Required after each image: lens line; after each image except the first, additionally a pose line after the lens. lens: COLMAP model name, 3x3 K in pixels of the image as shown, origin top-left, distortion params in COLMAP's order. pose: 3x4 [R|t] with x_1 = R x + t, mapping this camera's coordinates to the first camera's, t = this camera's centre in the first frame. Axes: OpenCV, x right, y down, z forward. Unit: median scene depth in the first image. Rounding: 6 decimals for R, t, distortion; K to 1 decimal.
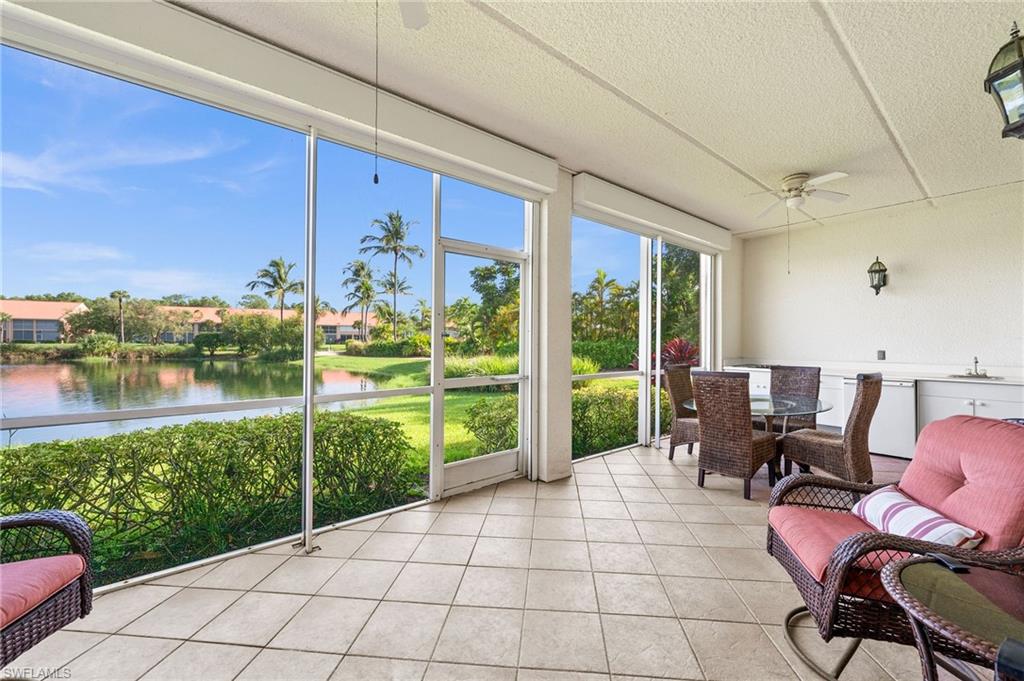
lens RADIAL K [[407.9, 0, 511.9], [0, 407.9, 339.4], [0, 0, 1]] dist [-0.001244, -0.000191]
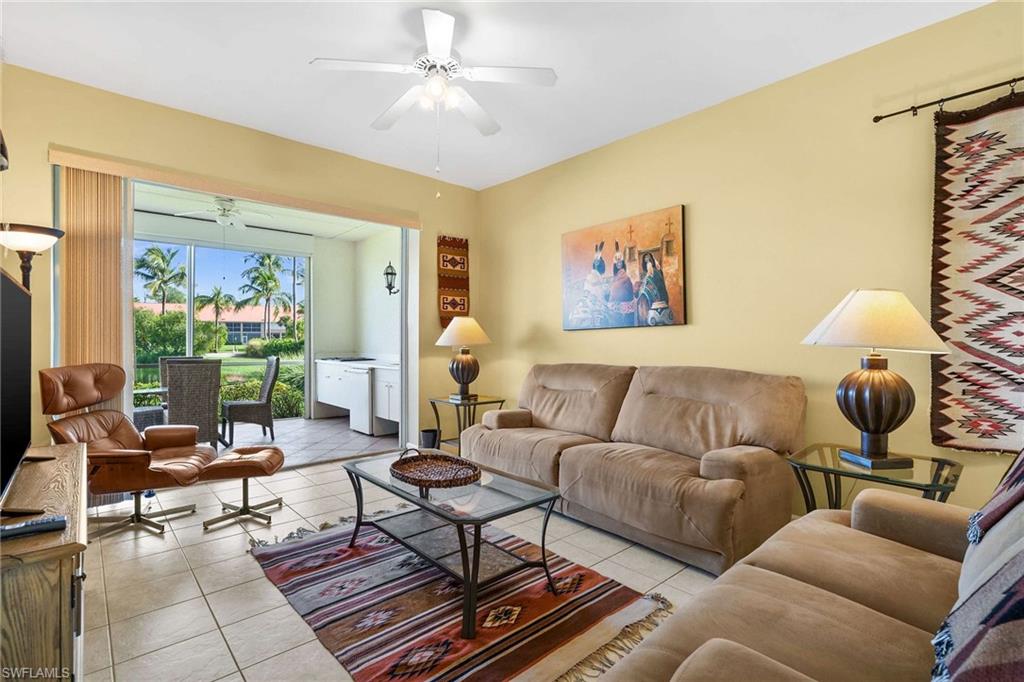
lens RADIAL K [[478.4, 0, 511.7], [0, 478.4, 339.5], [0, 0, 1]] dist [-0.002274, 0.000054]
pose [[0.999068, -0.006688, 0.042634, 0.124289], [0.006506, 0.999969, 0.004401, 0.001396], [-0.042662, -0.004119, 0.999081, -0.037484]]
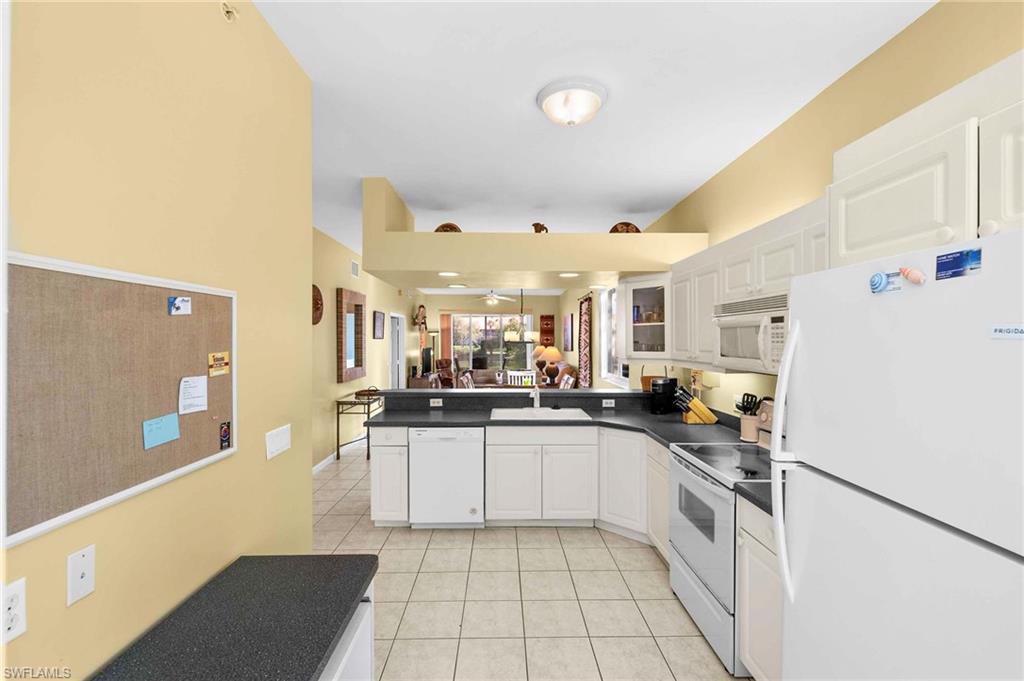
lens RADIAL K [[452.9, 0, 512.0], [0, 452.9, 340.5], [0, 0, 1]] dist [-0.000089, -0.000004]
pose [[0.787367, -0.006901, -0.616446, 0.275028], [0.007369, 0.999971, -0.001782, -0.005823], [0.616441, -0.003139, 0.787395, -0.164267]]
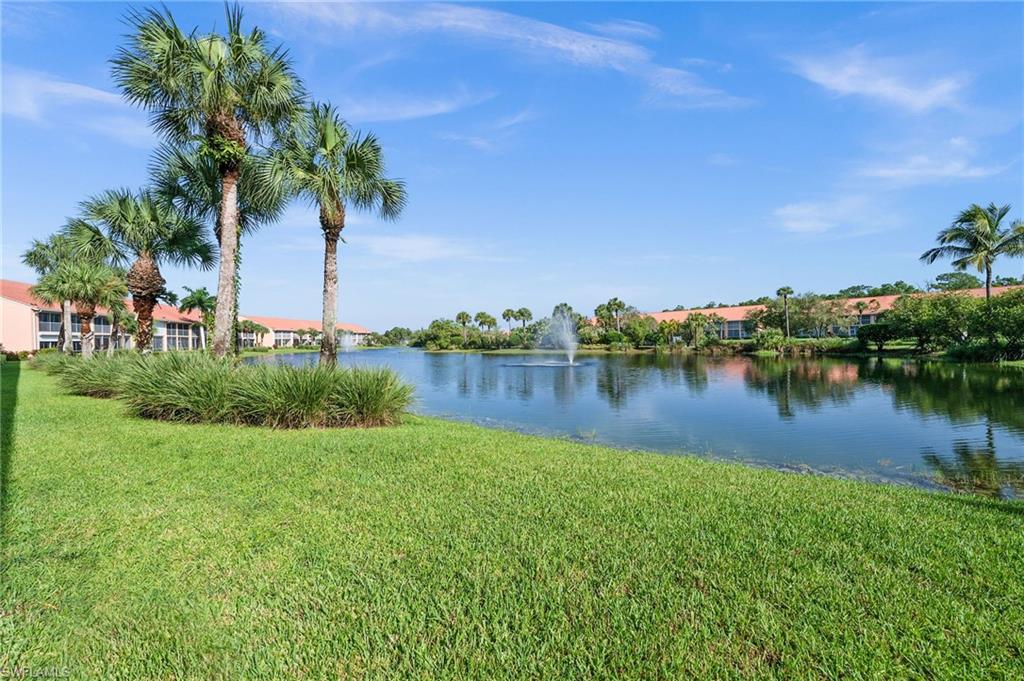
lens RADIAL K [[418.9, 0, 510.4], [0, 418.9, 341.7], [0, 0, 1]] dist [0.001937, 0.000217]
pose [[0.183009, -0.008126, -0.983078, -0.037959], [0.026215, 0.999651, -0.003382, 0.004503], [0.982762, -0.025153, 0.183158, 0.113658]]
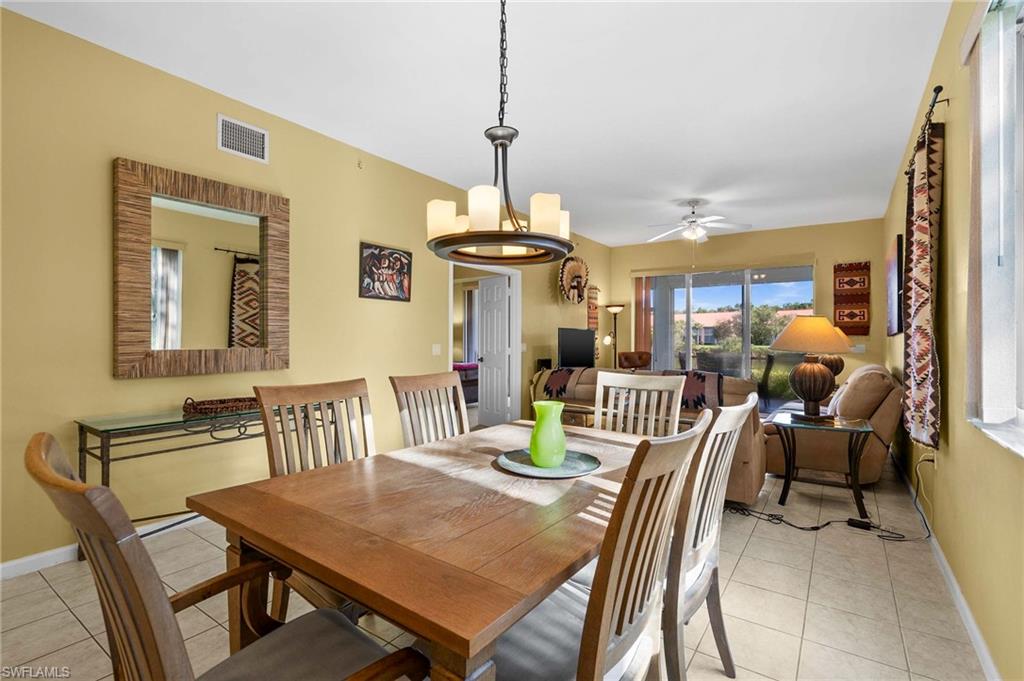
lens RADIAL K [[472.5, 0, 512.0], [0, 472.5, 340.5], [0, 0, 1]] dist [0.001043, 0.000011]
pose [[0.266015, -0.004639, -0.963958, 0.224657], [0.001380, 0.999989, -0.004432, 0.001391], [0.963968, -0.000151, 0.266018, -0.059593]]
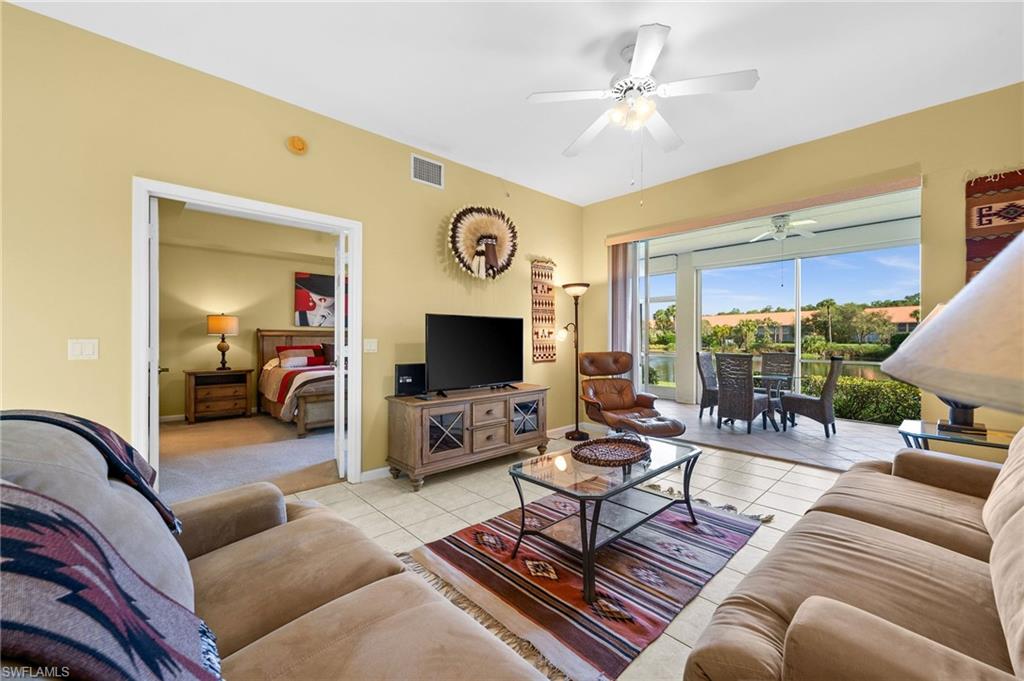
lens RADIAL K [[403.4, 0, 513.6], [0, 403.4, 338.2], [0, 0, 1]] dist [0.001351, -0.000039]
pose [[0.063853, -0.008170, -0.997926, 0.168990], [0.002746, 0.999964, -0.008011, 0.002078], [0.997956, -0.002228, 0.063873, 0.000357]]
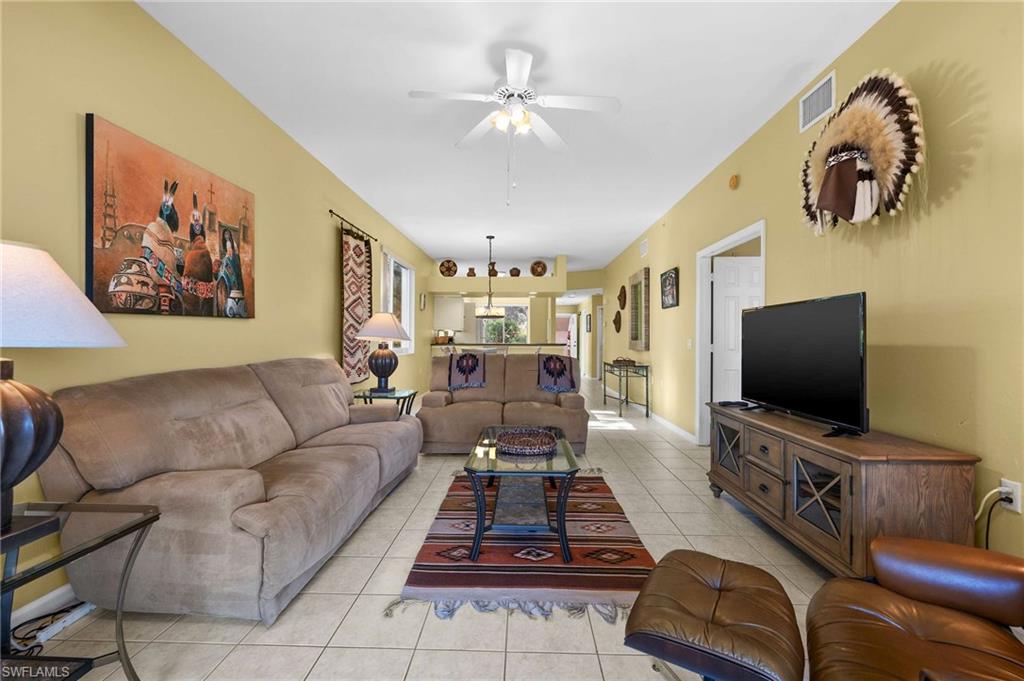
lens RADIAL K [[462.9, 0, 514.8], [0, 462.9, 341.1], [0, 0, 1]] dist [0.000590, 0.000053]
pose [[-0.748684, -0.011952, 0.662819, 0.076852], [-0.013687, 0.999903, 0.002569, 0.002310], [-0.662785, -0.007148, -0.748775, 0.064997]]
